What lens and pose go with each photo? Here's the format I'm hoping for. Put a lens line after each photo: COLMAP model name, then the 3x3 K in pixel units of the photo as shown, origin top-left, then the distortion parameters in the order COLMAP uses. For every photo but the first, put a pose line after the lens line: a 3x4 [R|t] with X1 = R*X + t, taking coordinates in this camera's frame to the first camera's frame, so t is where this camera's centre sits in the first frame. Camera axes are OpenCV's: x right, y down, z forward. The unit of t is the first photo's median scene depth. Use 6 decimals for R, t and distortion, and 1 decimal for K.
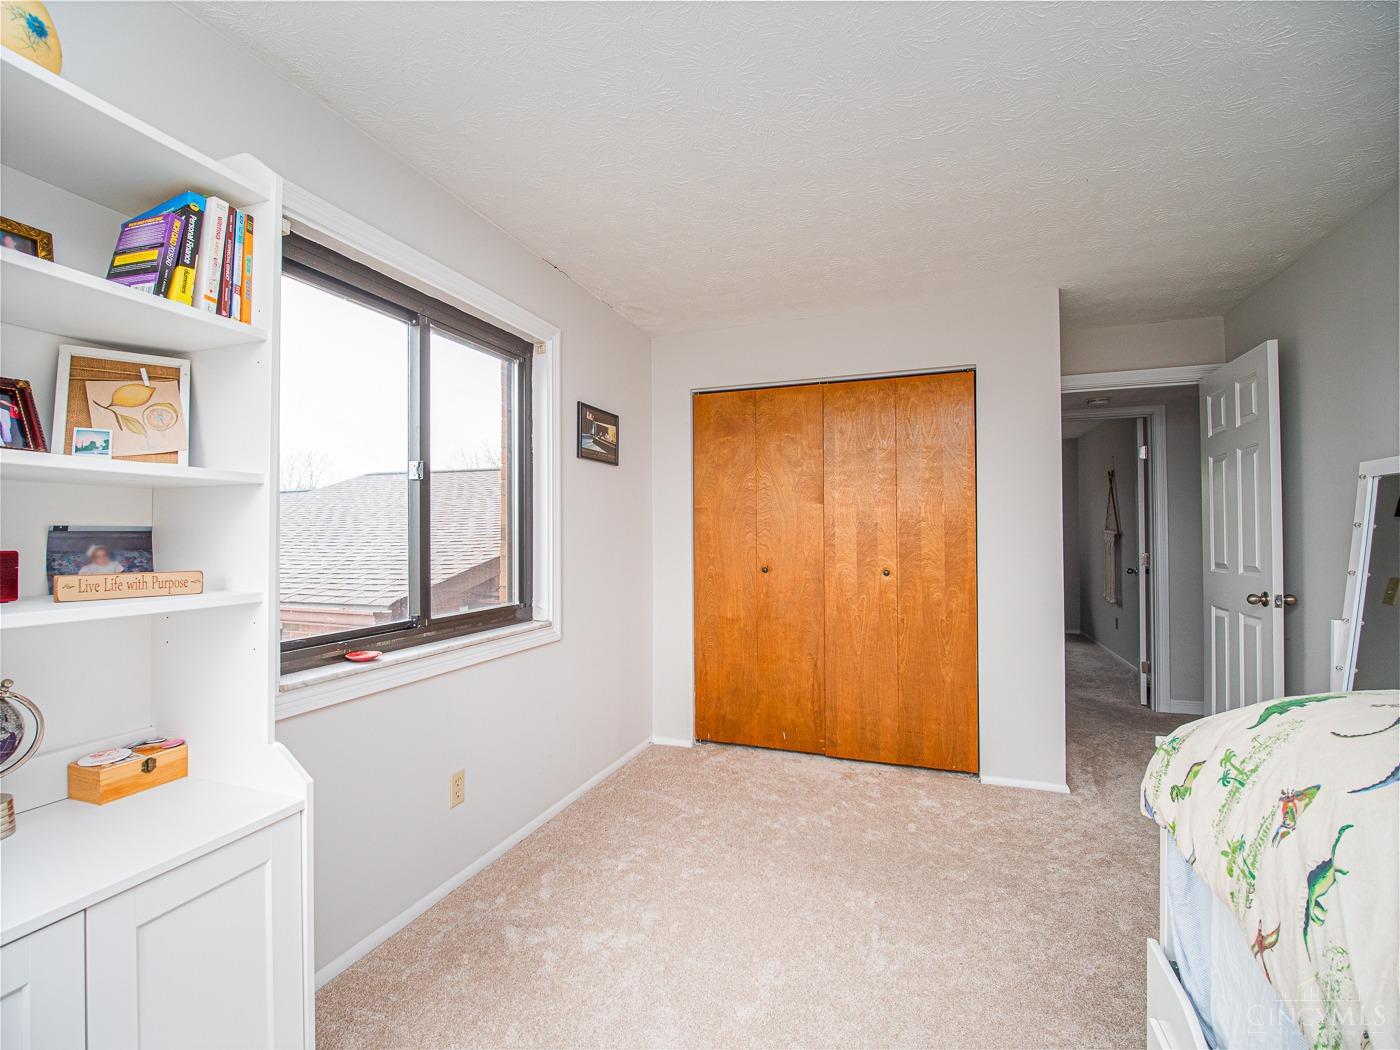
lens RADIAL K [[640.5, 0, 703.8], [0, 640.5, 517.1], [0, 0, 1]] dist [-0.005566, -0.002431]
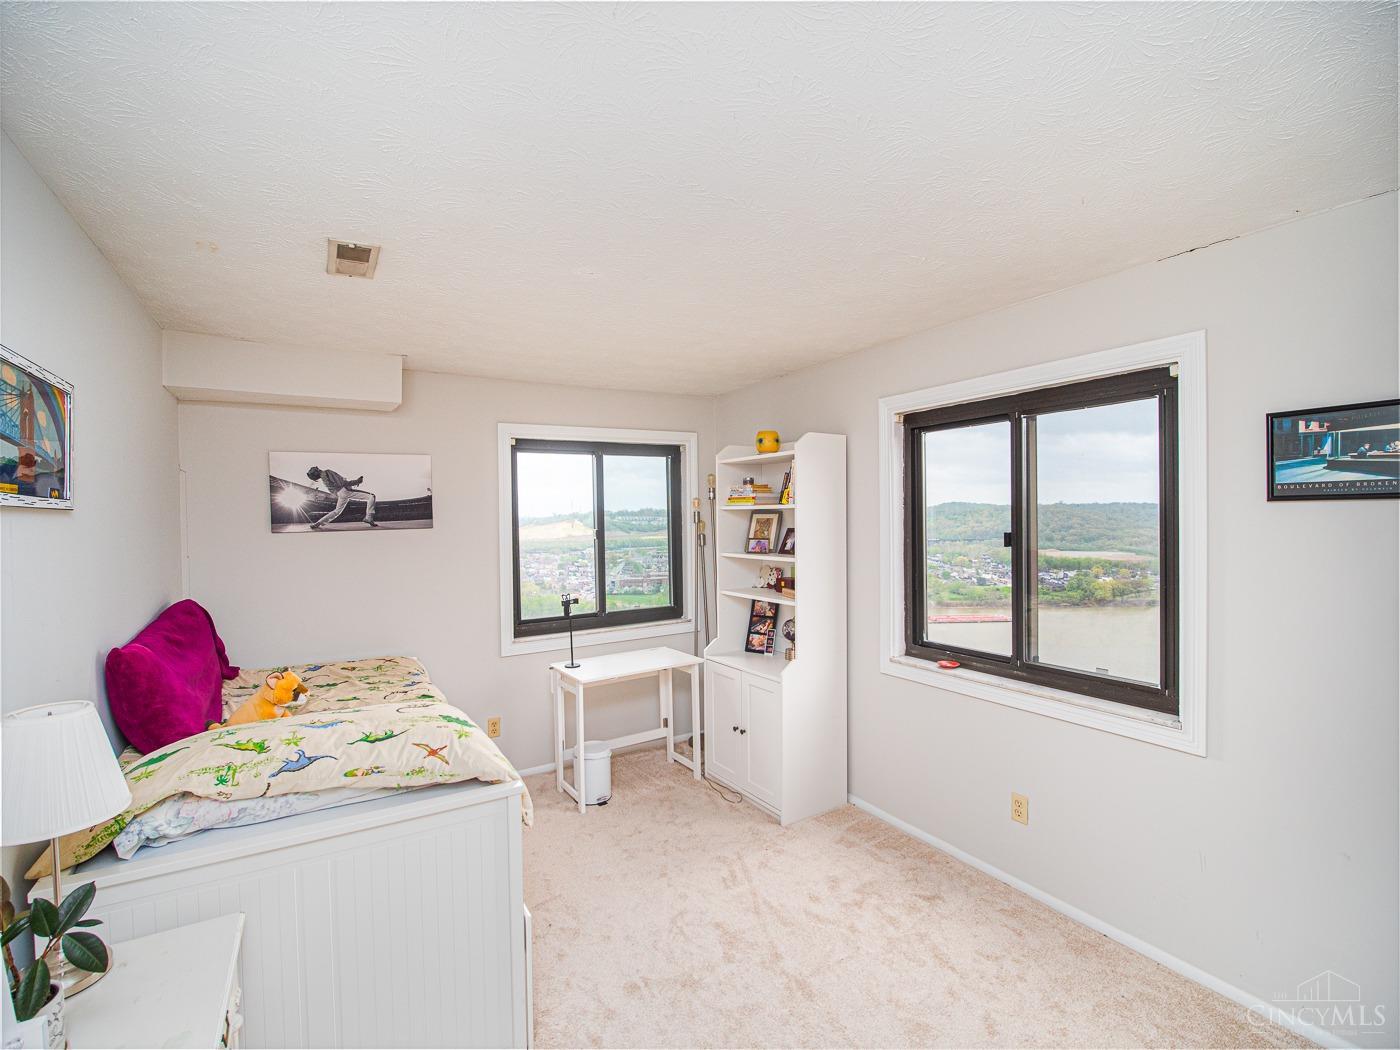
lens RADIAL K [[640.5, 0, 695.0], [0, 640.5, 514.5], [0, 0, 1]] dist [-0.005566, -0.002431]
pose [[-0.631148, 0.011959, -0.775571, 0.654586], [0.035551, 0.999276, -0.013522, -0.089983], [0.774848, -0.036107, -0.631116, 0.941437]]
